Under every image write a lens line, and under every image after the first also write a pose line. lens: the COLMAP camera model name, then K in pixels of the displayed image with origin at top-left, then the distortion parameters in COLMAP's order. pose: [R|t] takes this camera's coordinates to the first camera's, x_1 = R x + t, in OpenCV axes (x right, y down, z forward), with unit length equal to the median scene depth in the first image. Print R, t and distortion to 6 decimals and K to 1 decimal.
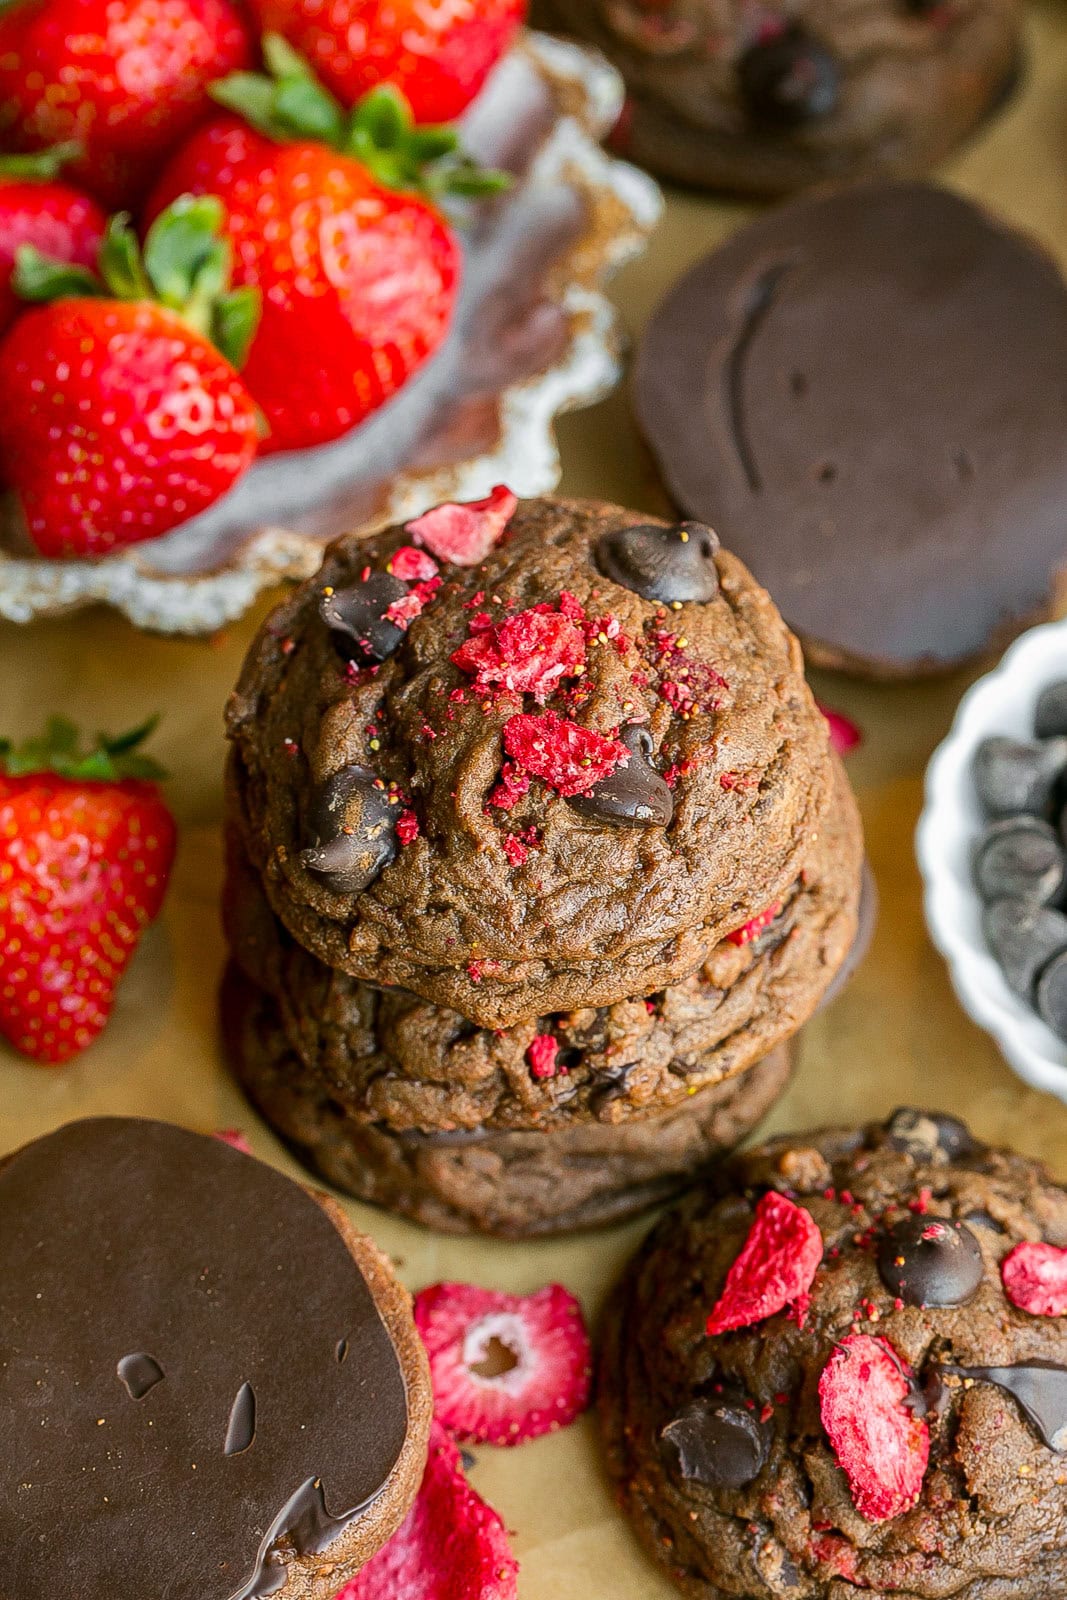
lens RADIAL K [[5683.8, 0, 533.5], [0, 5683.8, 800.0], [0, 0, 1]] dist [-0.051845, 0.616239]
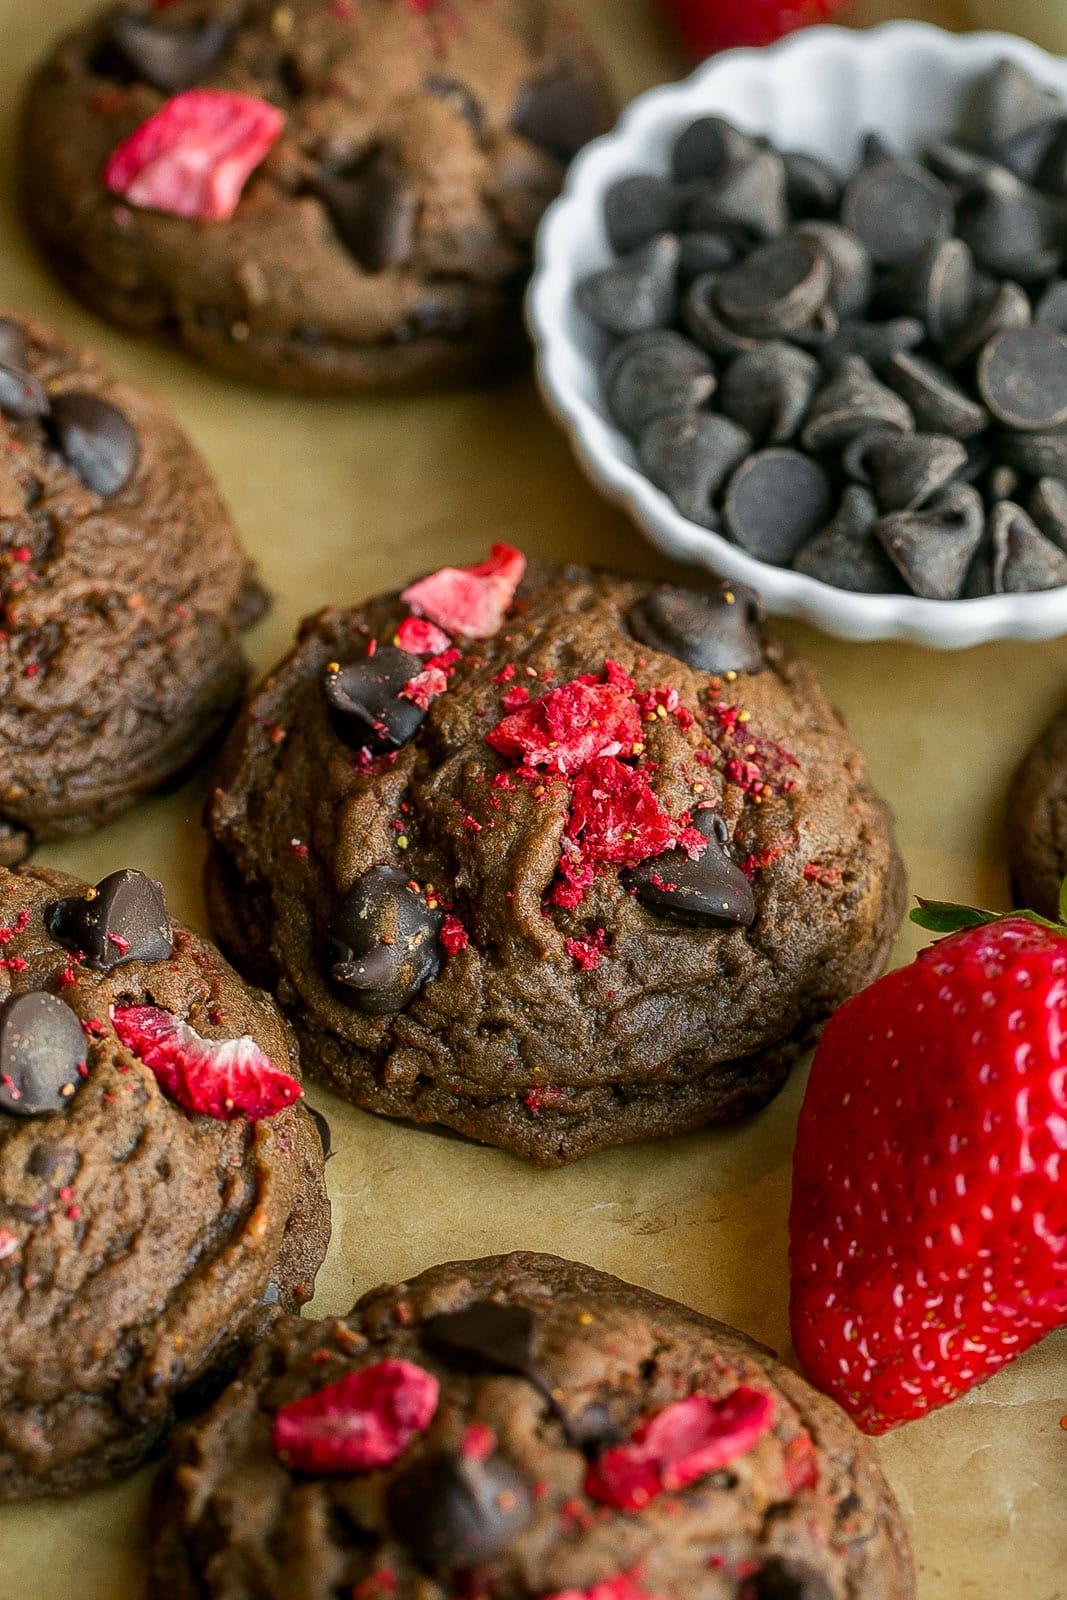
lens RADIAL K [[5683.8, 0, 533.5], [0, 5683.8, 800.0], [0, 0, 1]] dist [-0.051845, 0.616239]
pose [[0.989132, -0.026182, 0.144677, -0.132516], [0.033207, 0.998373, -0.046362, 0.024431], [-0.143228, 0.050662, 0.988392, 0.147610]]
